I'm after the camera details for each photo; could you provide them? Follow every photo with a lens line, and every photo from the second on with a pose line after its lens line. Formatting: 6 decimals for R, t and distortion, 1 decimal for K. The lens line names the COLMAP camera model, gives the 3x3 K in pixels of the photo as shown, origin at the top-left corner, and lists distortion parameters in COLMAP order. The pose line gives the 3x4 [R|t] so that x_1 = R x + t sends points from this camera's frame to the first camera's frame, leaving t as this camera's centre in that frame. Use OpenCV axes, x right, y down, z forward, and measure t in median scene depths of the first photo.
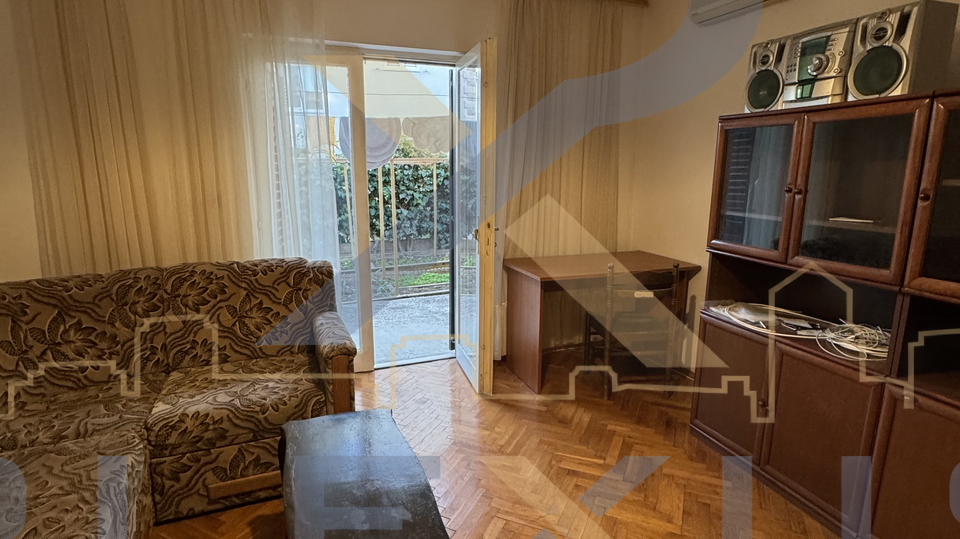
lens RADIAL K [[507.4, 0, 480.1], [0, 507.4, 269.6], [0, 0, 1]] dist [0.000826, -0.000615]
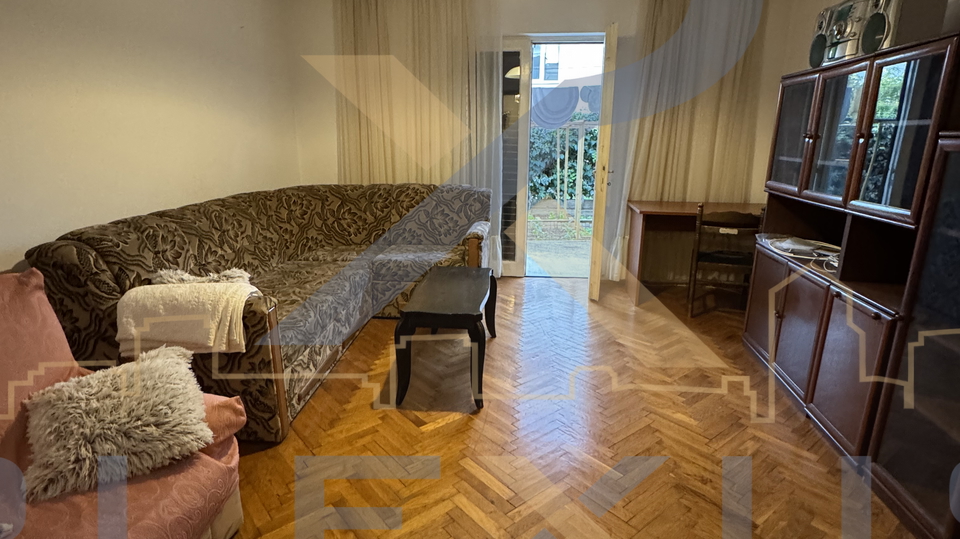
lens RADIAL K [[507.4, 0, 480.7], [0, 507.4, 270.1], [0, 0, 1]] dist [0.000826, -0.000615]
pose [[0.891389, 0.120270, -0.436990, 0.405381], [-0.095305, 0.992332, 0.078705, 0.121868], [0.443105, -0.028509, 0.896016, -0.387407]]
